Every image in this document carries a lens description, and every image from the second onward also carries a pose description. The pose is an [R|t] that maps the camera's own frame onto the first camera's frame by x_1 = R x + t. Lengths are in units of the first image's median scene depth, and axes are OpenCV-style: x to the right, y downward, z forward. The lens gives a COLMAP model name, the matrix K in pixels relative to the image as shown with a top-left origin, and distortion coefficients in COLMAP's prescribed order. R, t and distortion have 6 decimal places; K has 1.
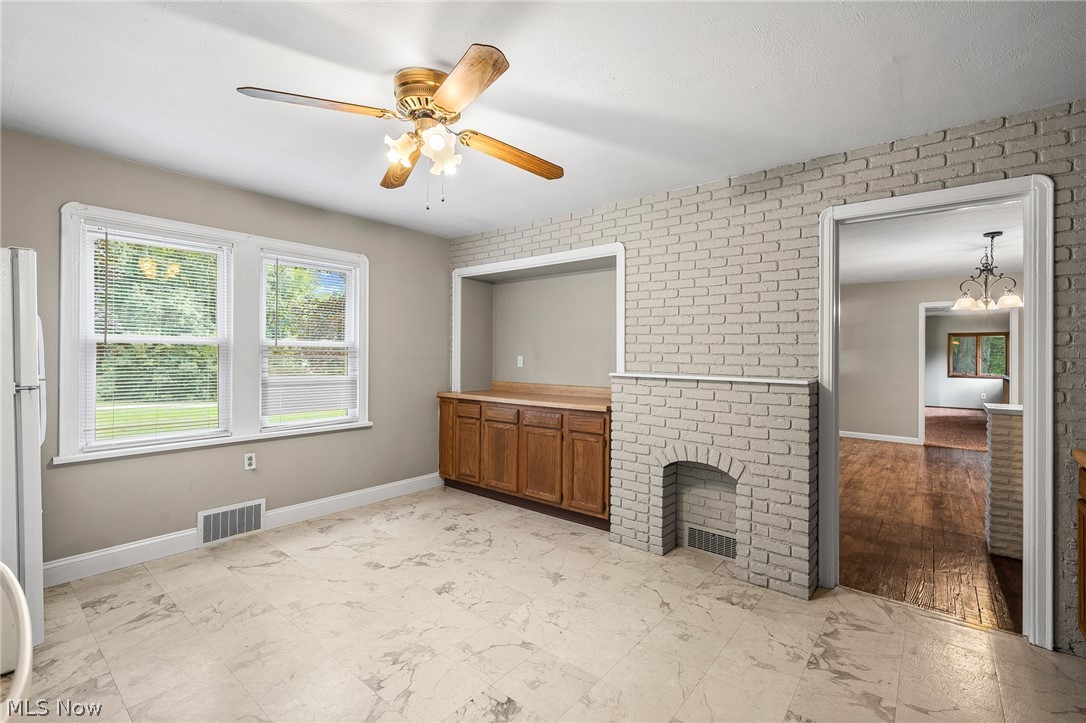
lens RADIAL K [[471.2, 0, 544.7], [0, 471.2, 356.0], [0, 0, 1]] dist [-0.000918, -0.000288]
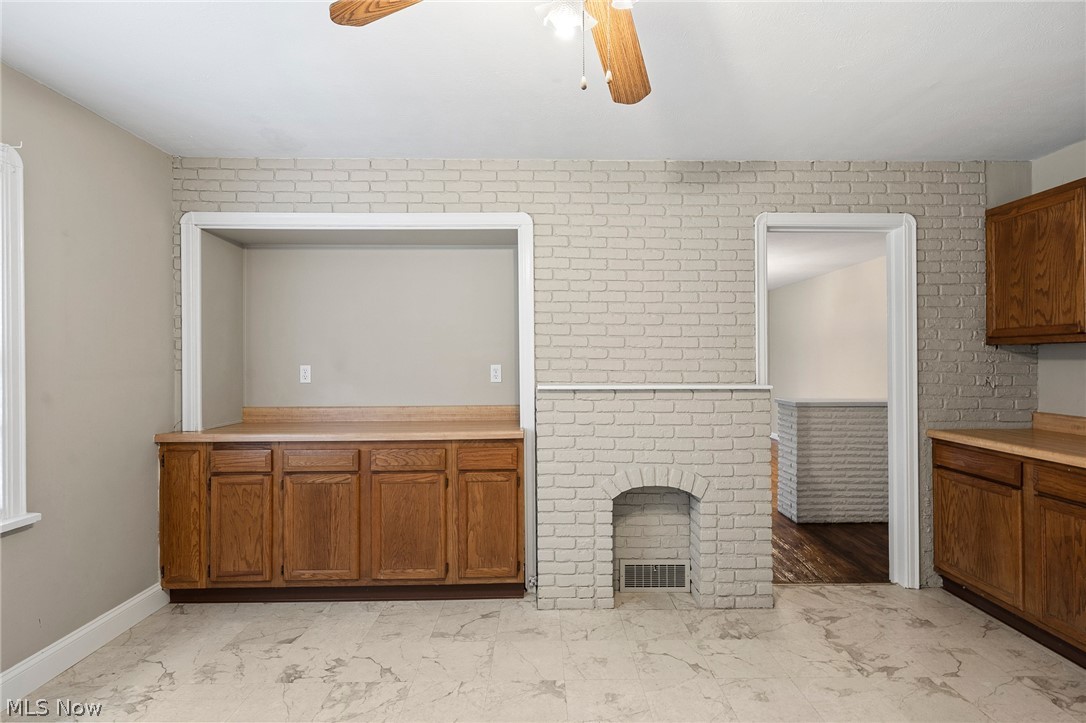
lens RADIAL K [[539.7, 0, 543.0], [0, 539.7, 361.5], [0, 0, 1]] dist [0.001799, 0.000047]
pose [[0.764620, -0.011943, 0.644371, -0.419137], [0.012763, 0.999913, 0.003387, -0.005575], [-0.644356, 0.005634, 0.764705, 0.350098]]
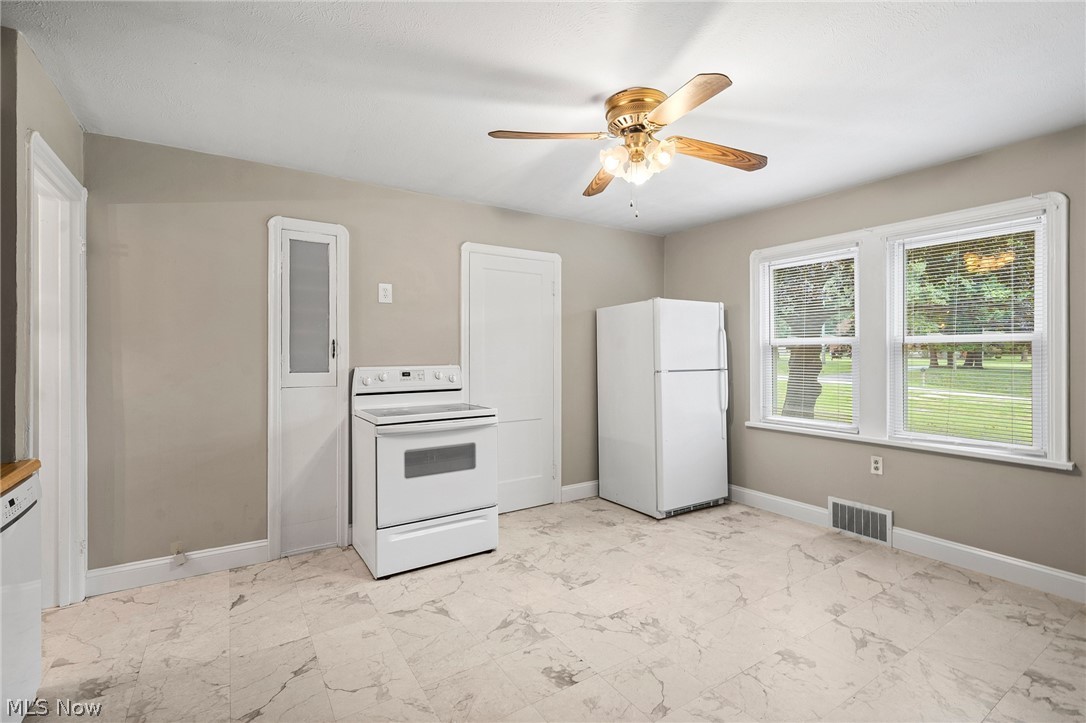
lens RADIAL K [[485.3, 0, 548.3], [0, 485.3, 352.0], [0, 0, 1]] dist [-0.000304, 0.000074]
pose [[-0.297148, -0.010212, -0.954777, 0.539609], [-0.001196, 0.999946, -0.010323, 0.006566], [0.954831, -0.001926, -0.297144, 0.701988]]
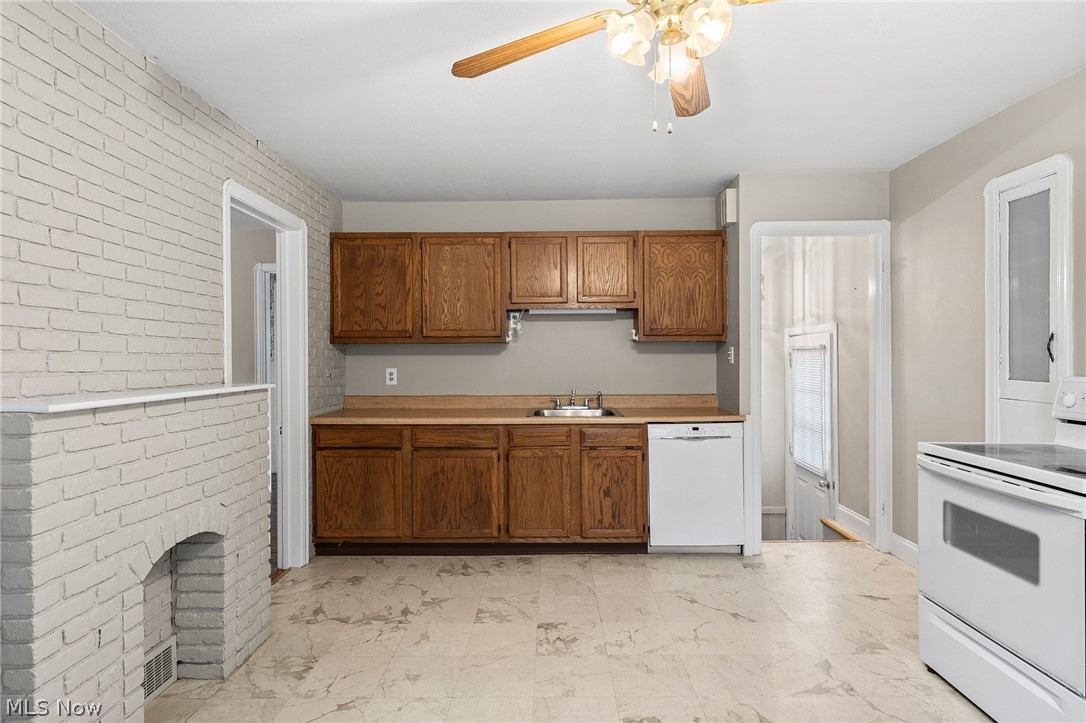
lens RADIAL K [[587.5, 0, 547.9], [0, 587.5, 357.1], [0, 0, 1]] dist [0.004036, 0.000632]
pose [[-0.633340, -0.009049, 0.773821, -0.478970], [0.001369, 0.999917, 0.012813, -0.007389], [-0.773873, 0.009174, -0.633275, 1.018945]]
